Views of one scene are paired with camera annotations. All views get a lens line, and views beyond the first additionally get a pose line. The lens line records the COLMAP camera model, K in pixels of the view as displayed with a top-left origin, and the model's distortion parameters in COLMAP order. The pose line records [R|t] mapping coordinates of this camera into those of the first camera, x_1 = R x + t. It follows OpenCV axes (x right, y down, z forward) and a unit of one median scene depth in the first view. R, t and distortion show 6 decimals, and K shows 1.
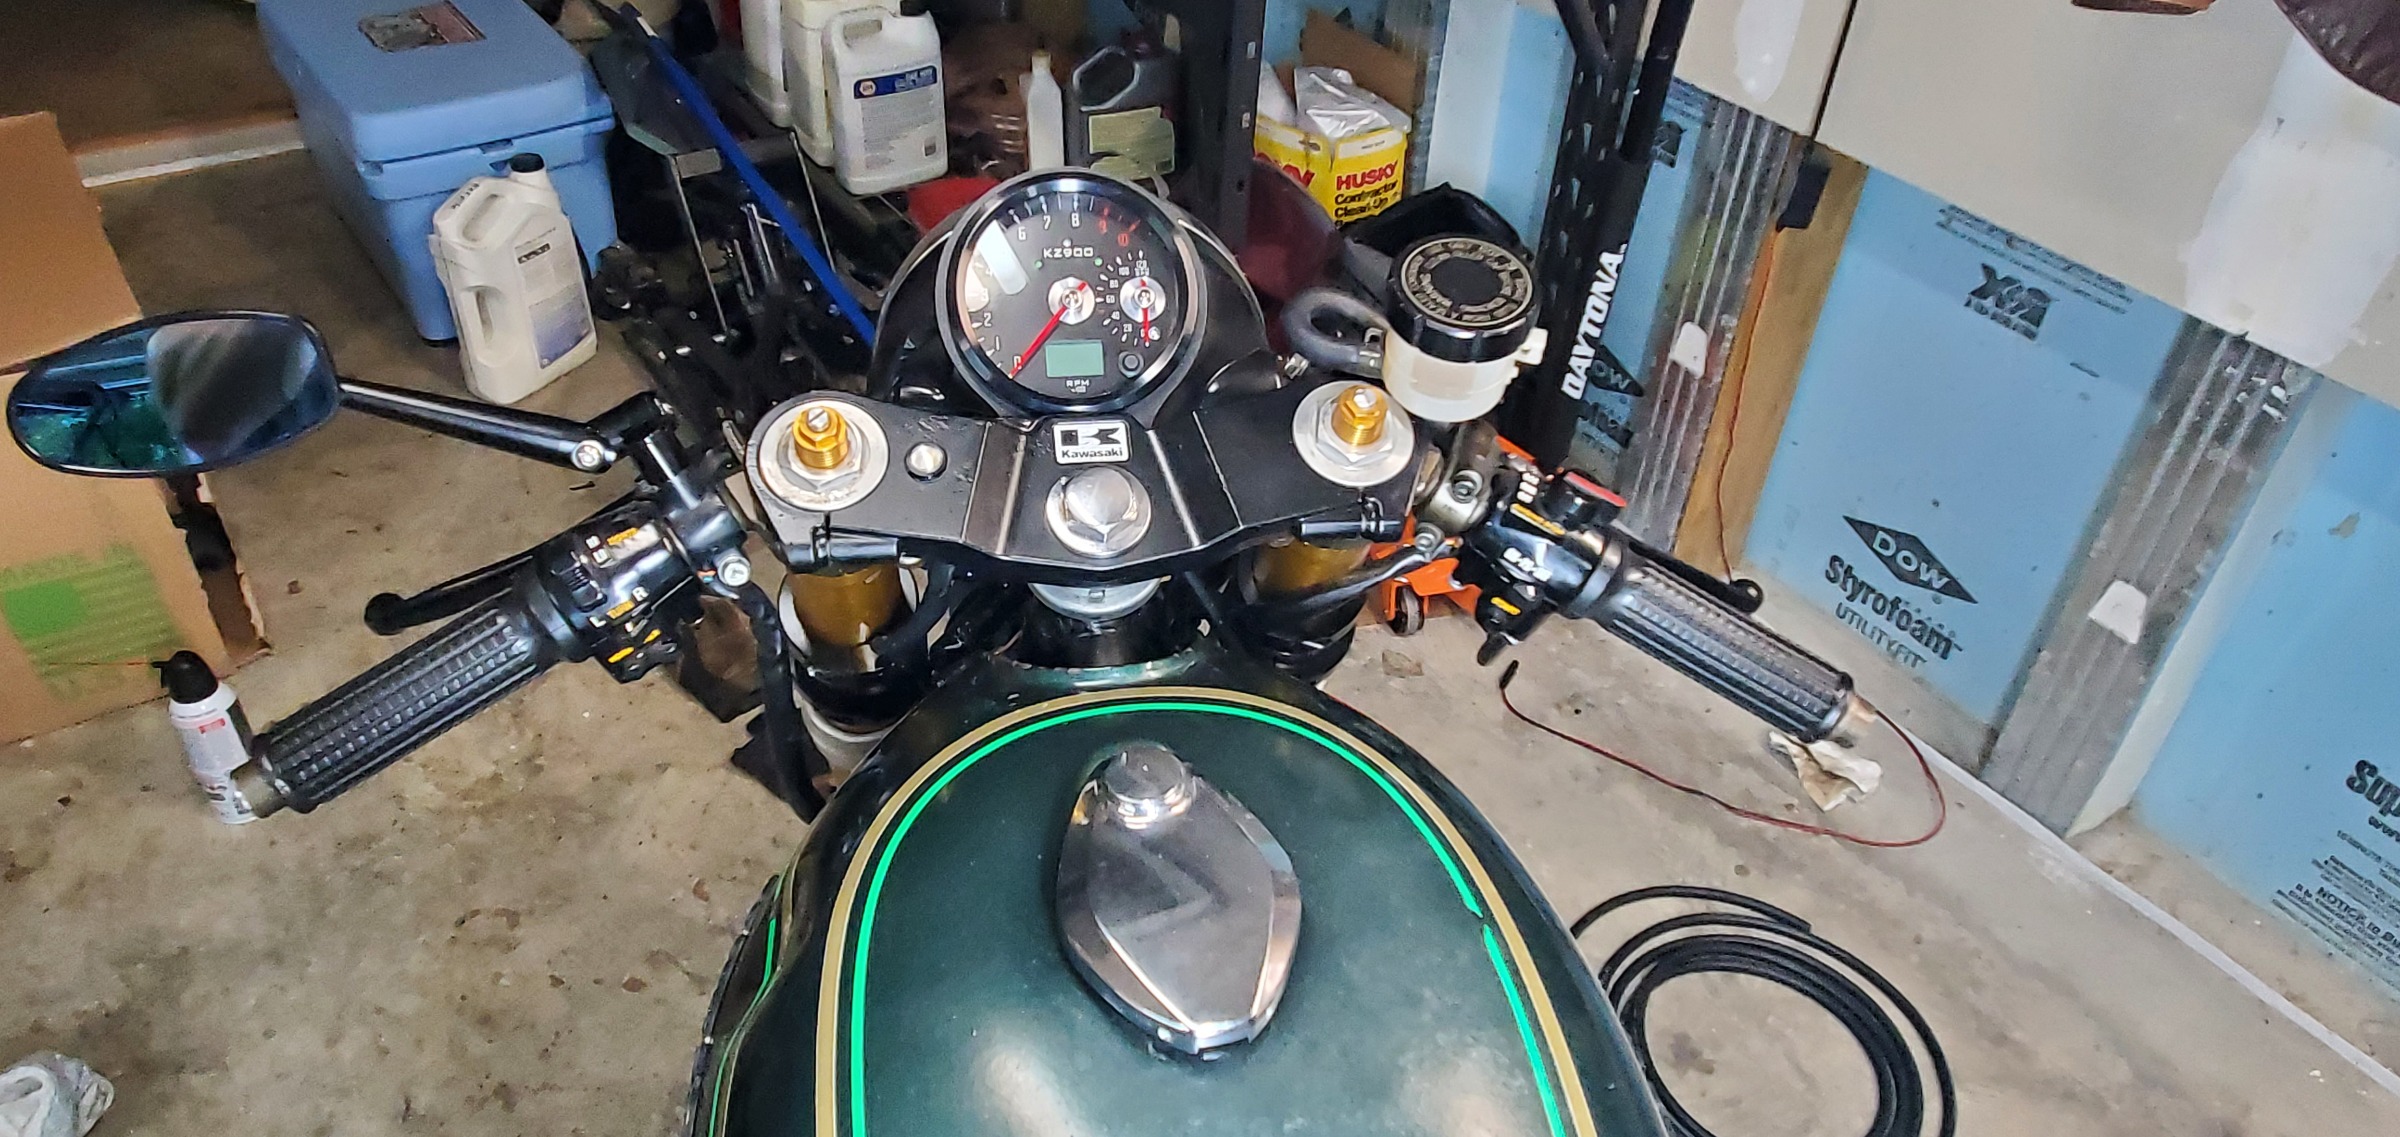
lens RADIAL K [[1685.1, 0, 1187.0], [0, 1685.1, 582.4], [0, 0, 1]] dist [0.019549, -0.000925]
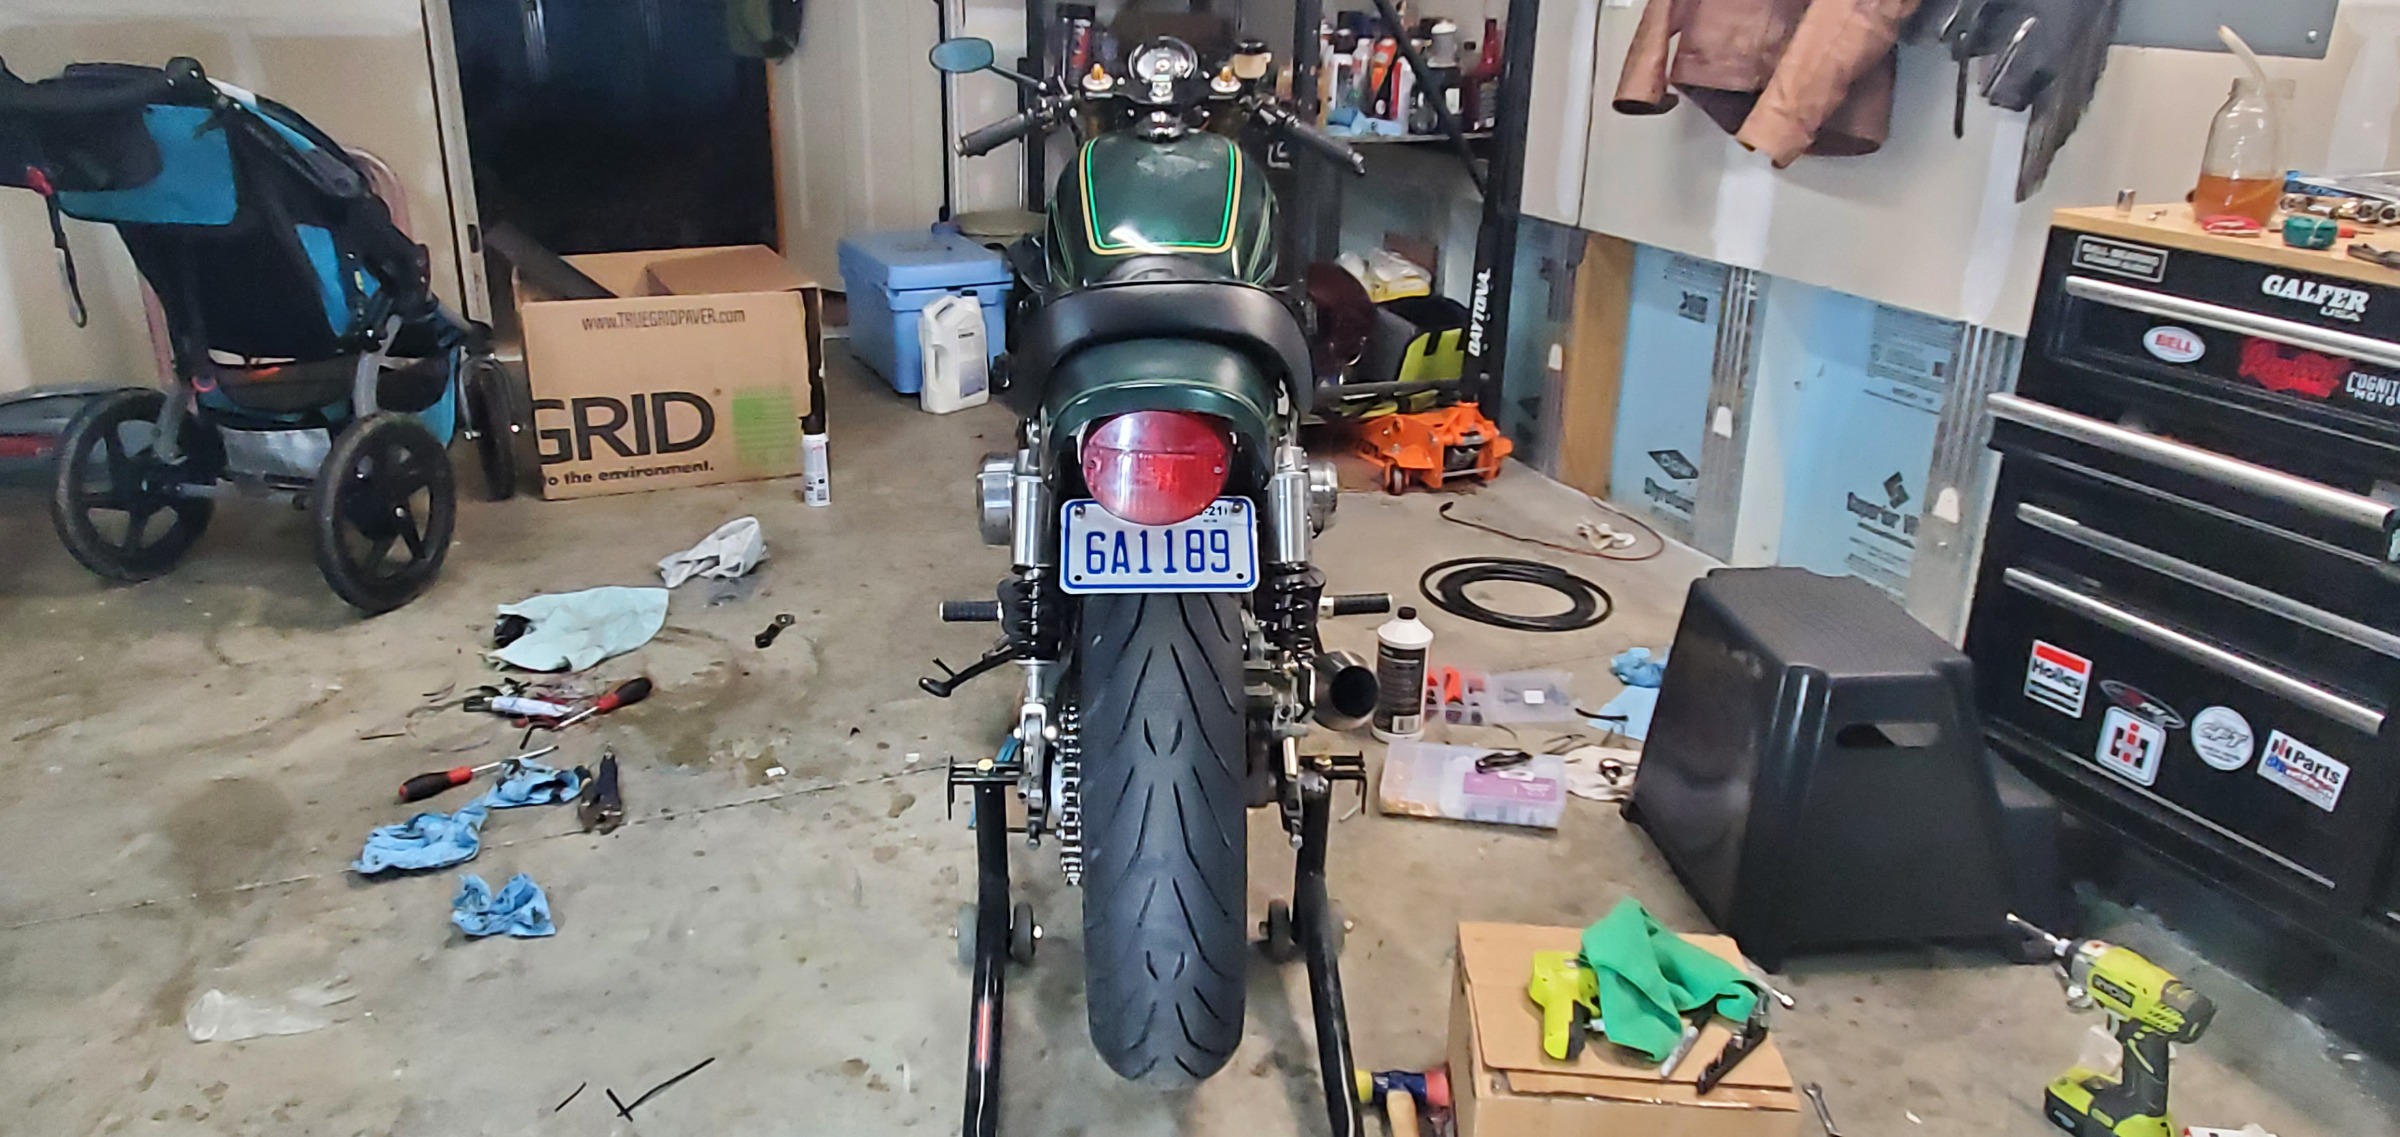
lens RADIAL K [[1688.1, 0, 1201.3], [0, 1688.1, 562.0], [0, 0, 1]] dist [0.003181, -0.000397]
pose [[0.984288, 0.035013, -0.173063, 0.230504], [-0.089175, 0.944530, -0.316086, 0.670610], [0.152396, 0.326553, 0.932812, -0.703770]]
